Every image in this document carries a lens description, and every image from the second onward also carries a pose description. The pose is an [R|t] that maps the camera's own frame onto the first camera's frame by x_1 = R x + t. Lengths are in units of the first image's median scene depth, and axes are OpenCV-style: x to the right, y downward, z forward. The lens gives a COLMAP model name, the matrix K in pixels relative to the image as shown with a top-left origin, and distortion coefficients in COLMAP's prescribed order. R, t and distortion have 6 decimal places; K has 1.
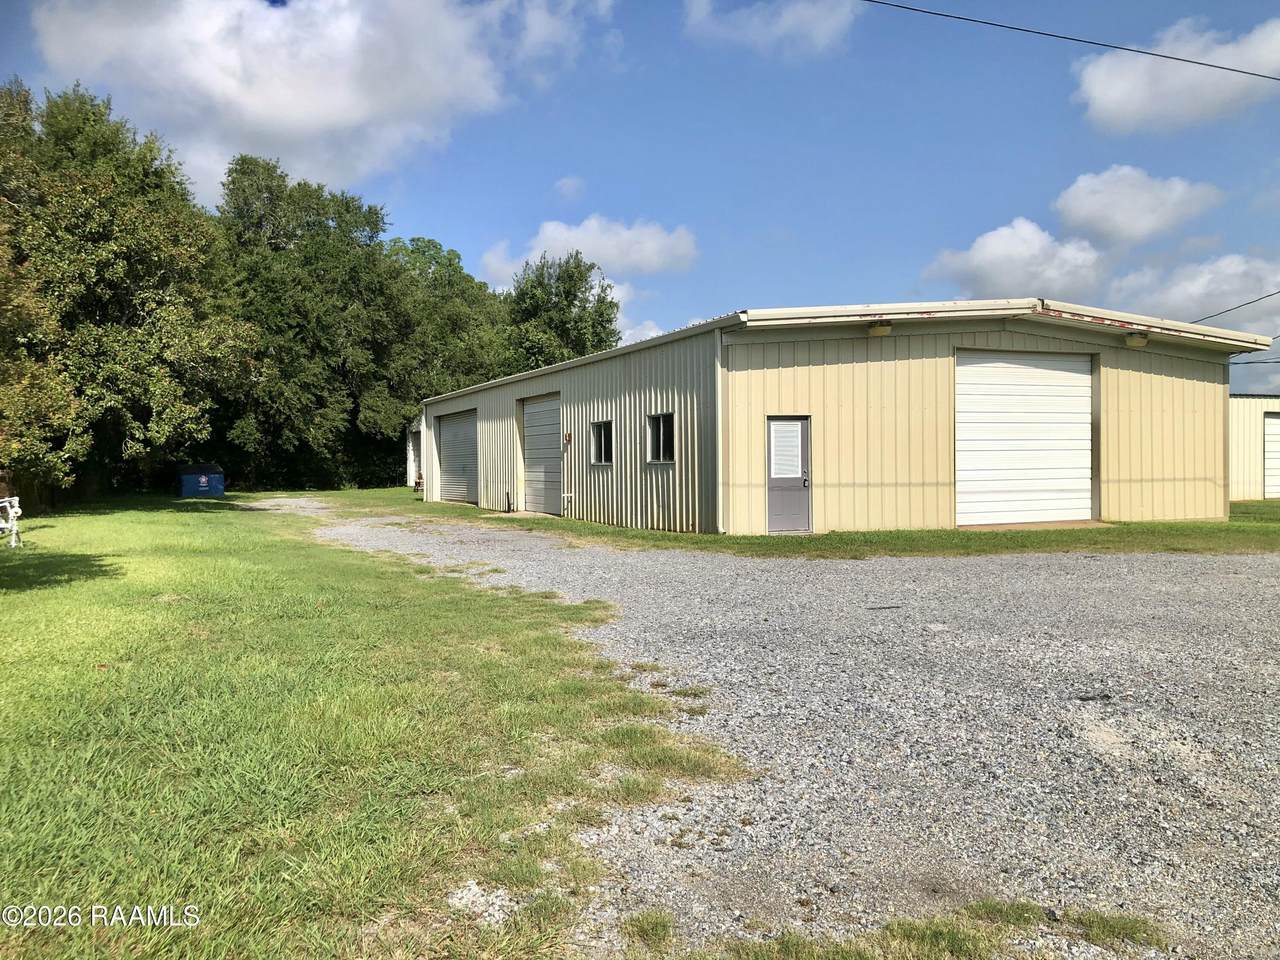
lens RADIAL K [[1052.6, 0, 640.0], [0, 1052.6, 480.0], [0, 0, 1]] dist [0.037301, -0.006832]
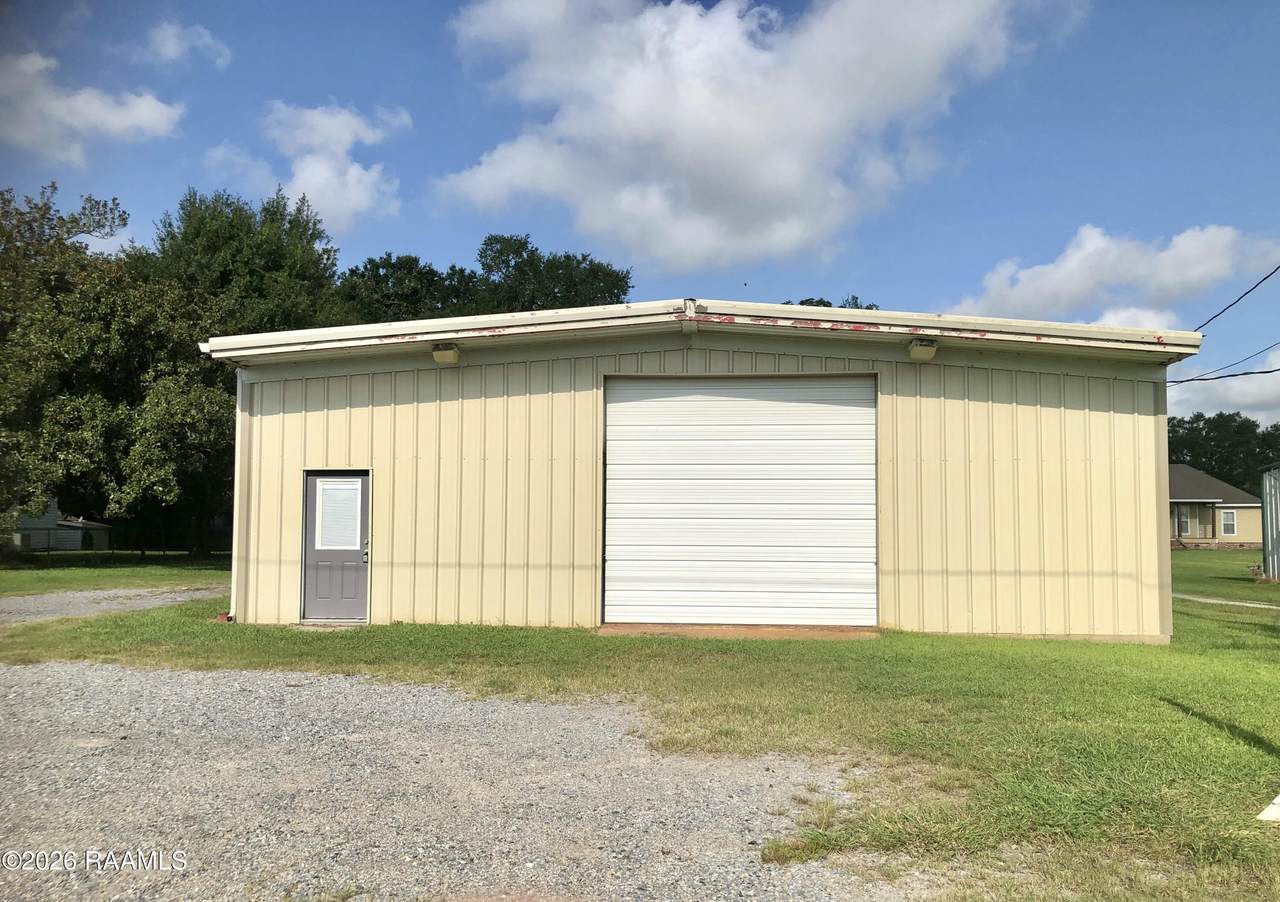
lens RADIAL K [[1067.9, 0, 640.0], [0, 1067.9, 451.0], [0, 0, 1]] dist [0.058314, -0.000541]
pose [[0.880753, -0.017705, -0.473244, 0.664570], [-0.024974, 0.996174, -0.083748, -0.013405], [0.472916, 0.085580, 0.876941, 0.378869]]
